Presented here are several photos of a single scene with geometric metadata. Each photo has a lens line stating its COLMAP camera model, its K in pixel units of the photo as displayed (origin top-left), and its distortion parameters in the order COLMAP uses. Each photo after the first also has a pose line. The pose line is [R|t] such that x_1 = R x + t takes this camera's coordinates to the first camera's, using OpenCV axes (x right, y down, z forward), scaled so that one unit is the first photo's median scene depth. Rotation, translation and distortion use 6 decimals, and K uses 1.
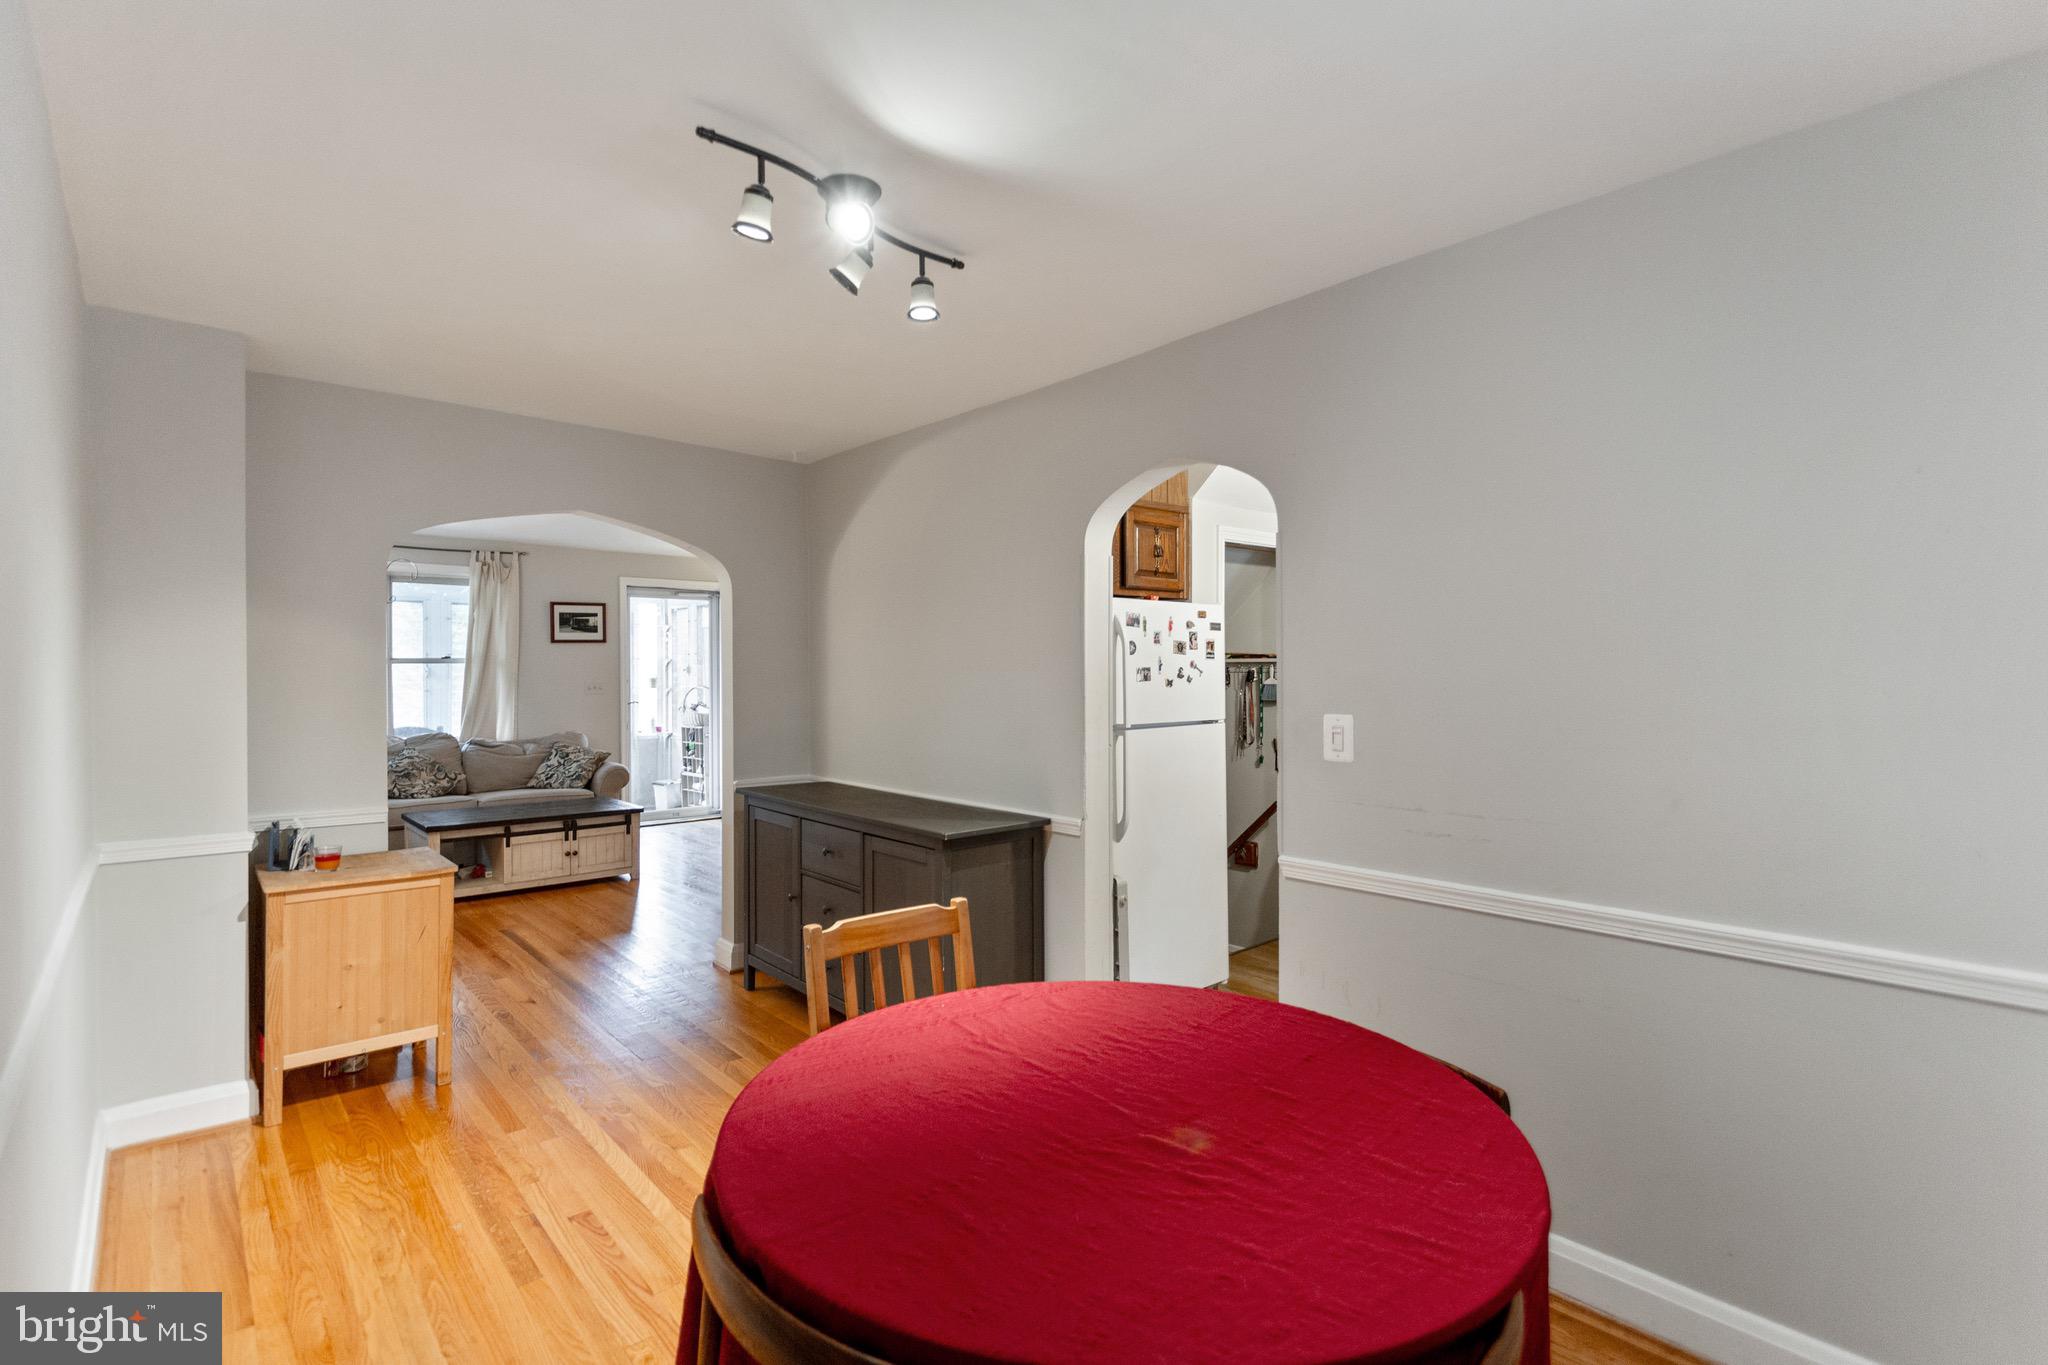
lens RADIAL K [[972.1, 0, 1010.8], [0, 972.1, 678.4], [0, 0, 1]] dist [0.002093, 0.002733]
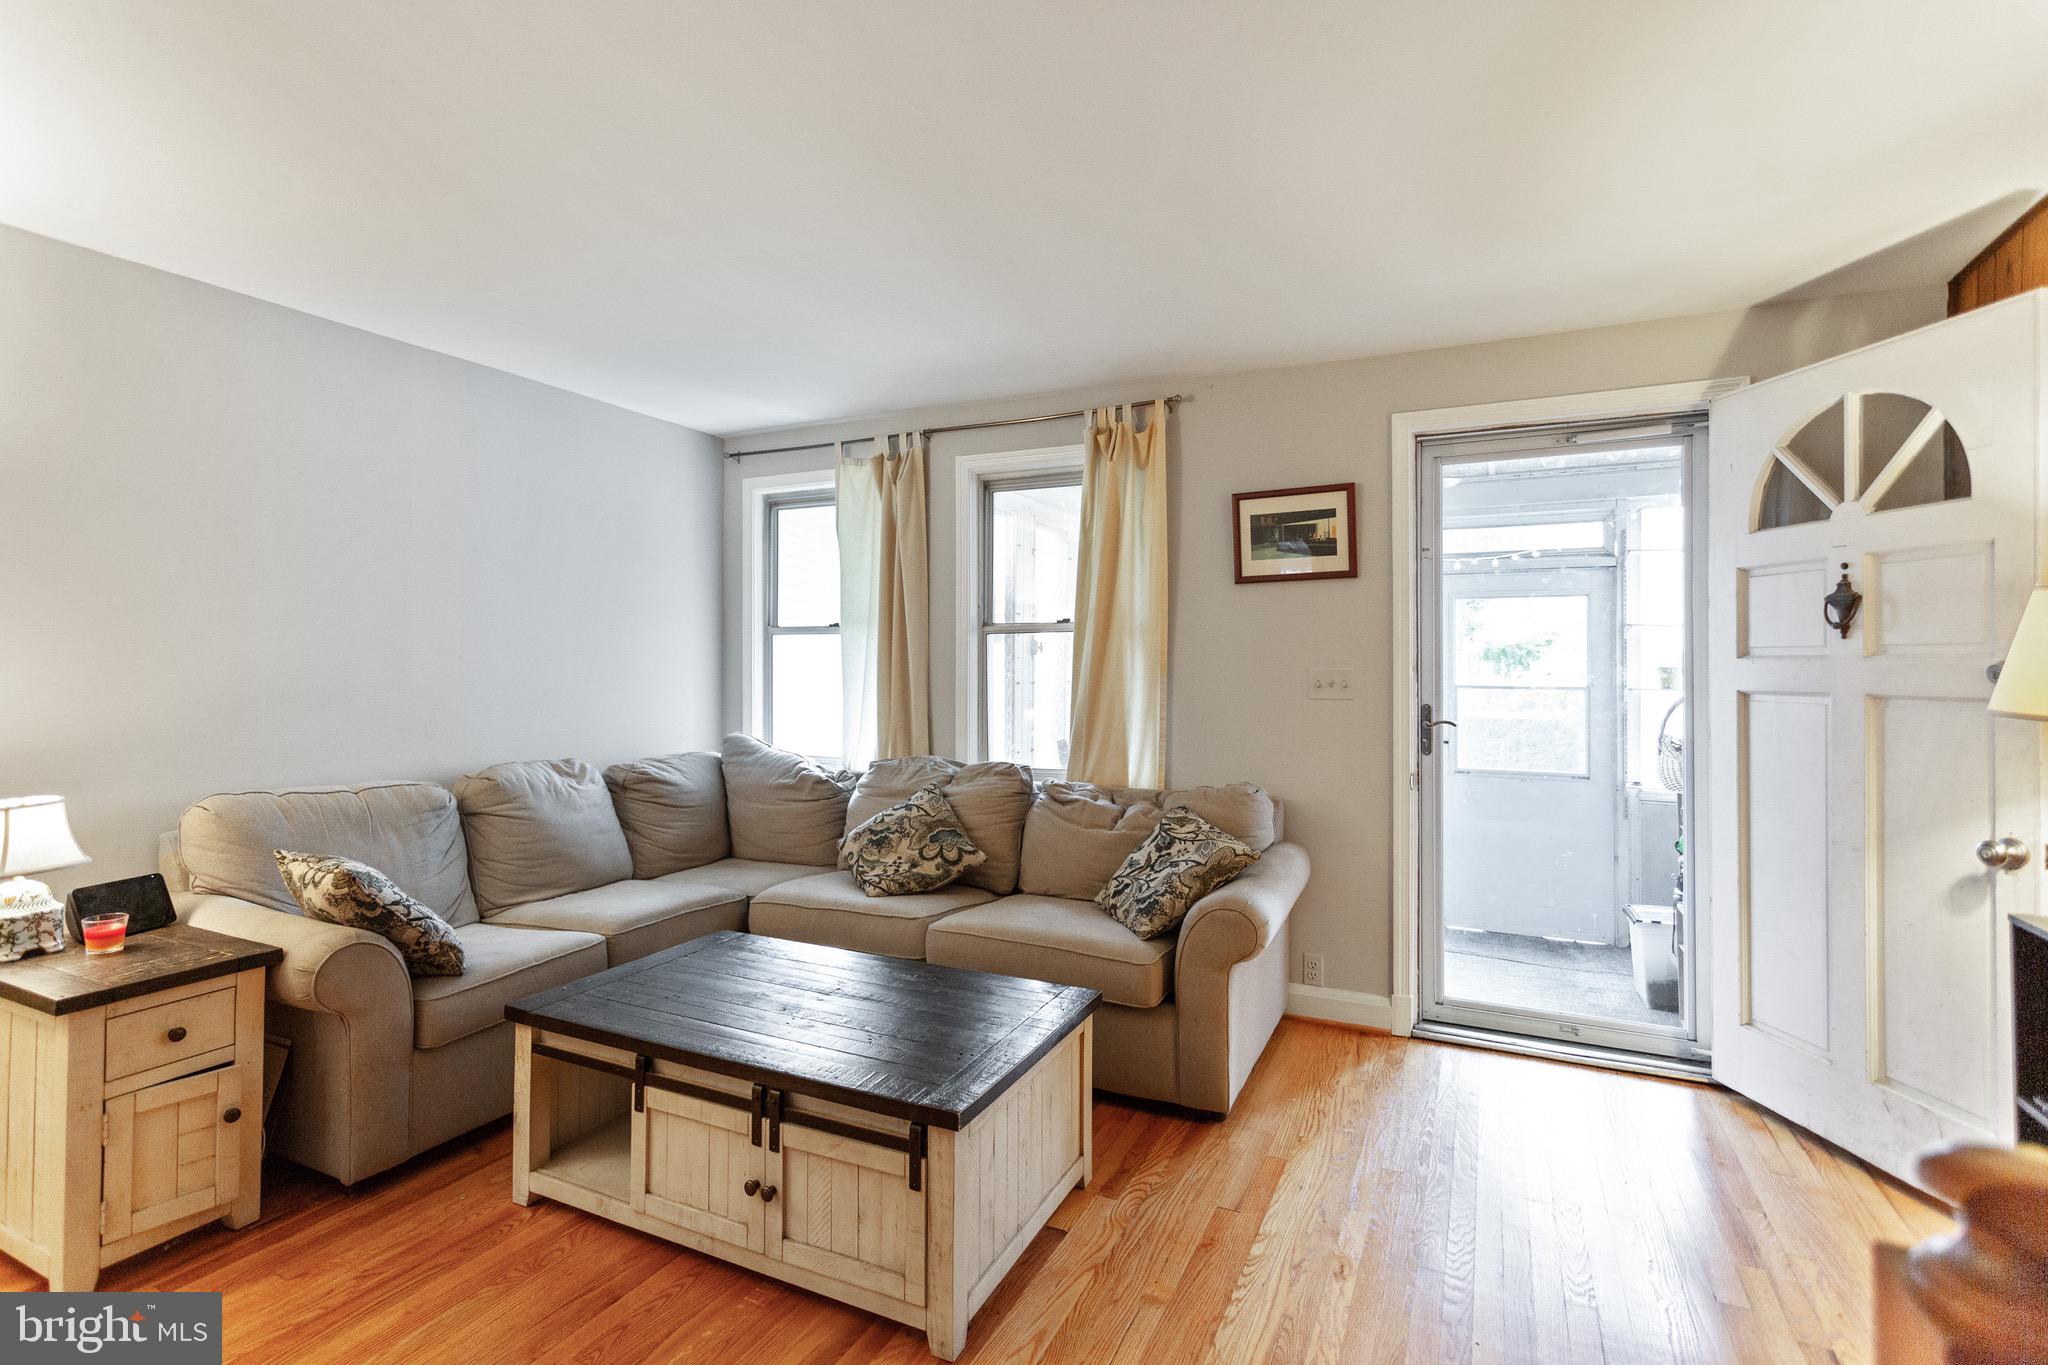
lens RADIAL K [[972.1, 0, 1016.9], [0, 972.1, 663.7], [0, 0, 1]] dist [0.002093, 0.002733]
pose [[0.387584, 0.002936, -0.921830, -0.095239], [-0.009265, 0.999957, -0.000710, 0.002200], [0.921788, 0.008816, 0.387595, 0.768153]]
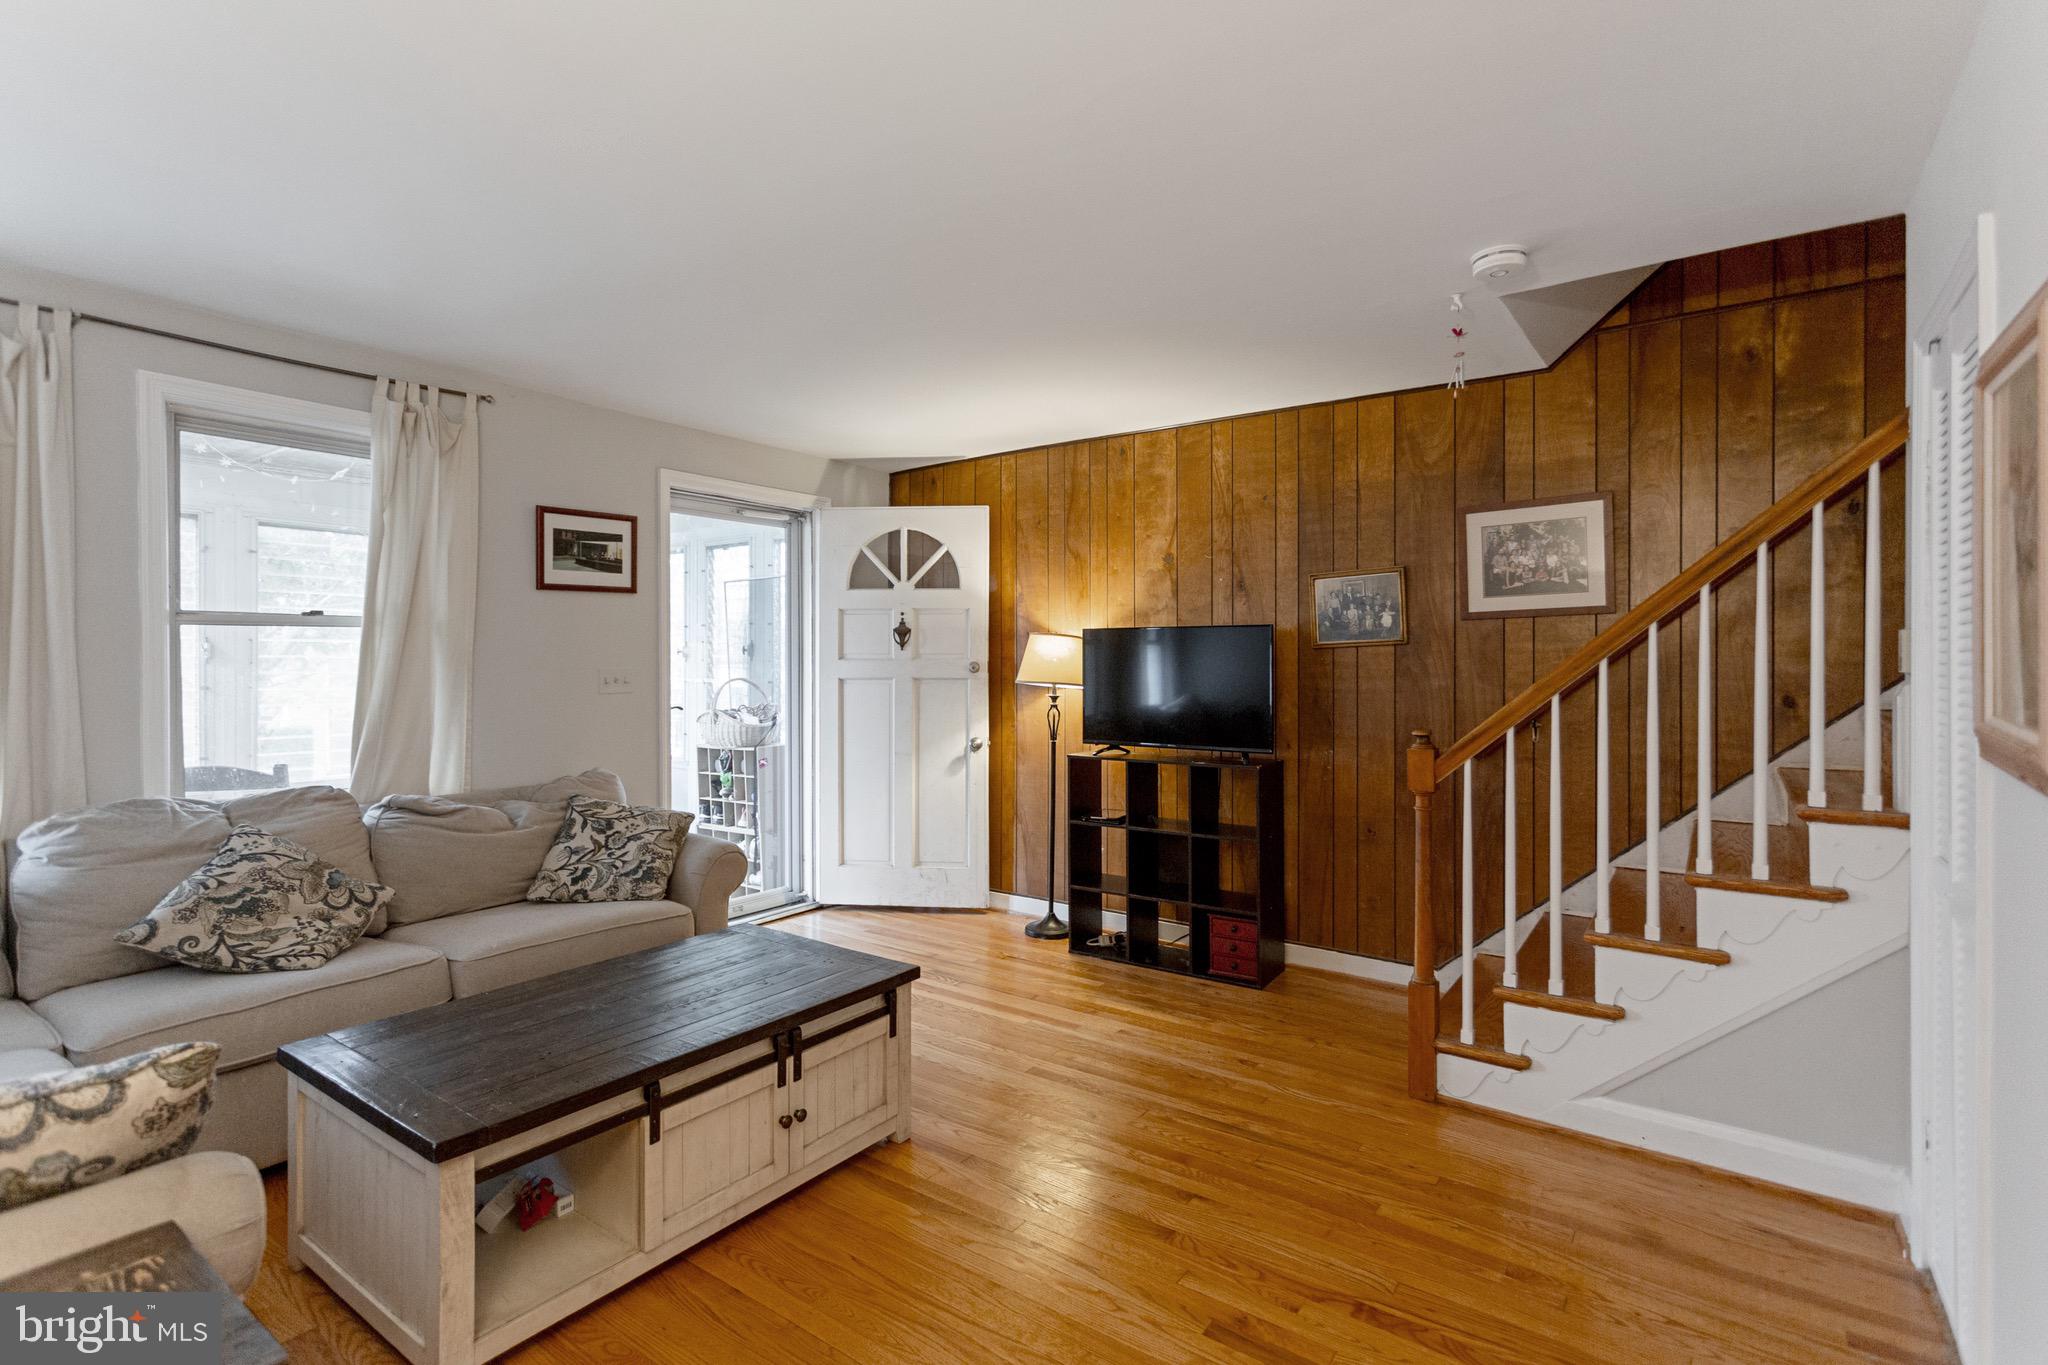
lens RADIAL K [[972.1, 0, 1015.4], [0, 972.1, 672.6], [0, 0, 1]] dist [0.002093, 0.002733]
pose [[0.975593, -0.000662, 0.219587, -0.363817], [-0.000107, 0.999994, 0.003490, 0.003771], [-0.219588, -0.003429, 0.975587, 0.493351]]
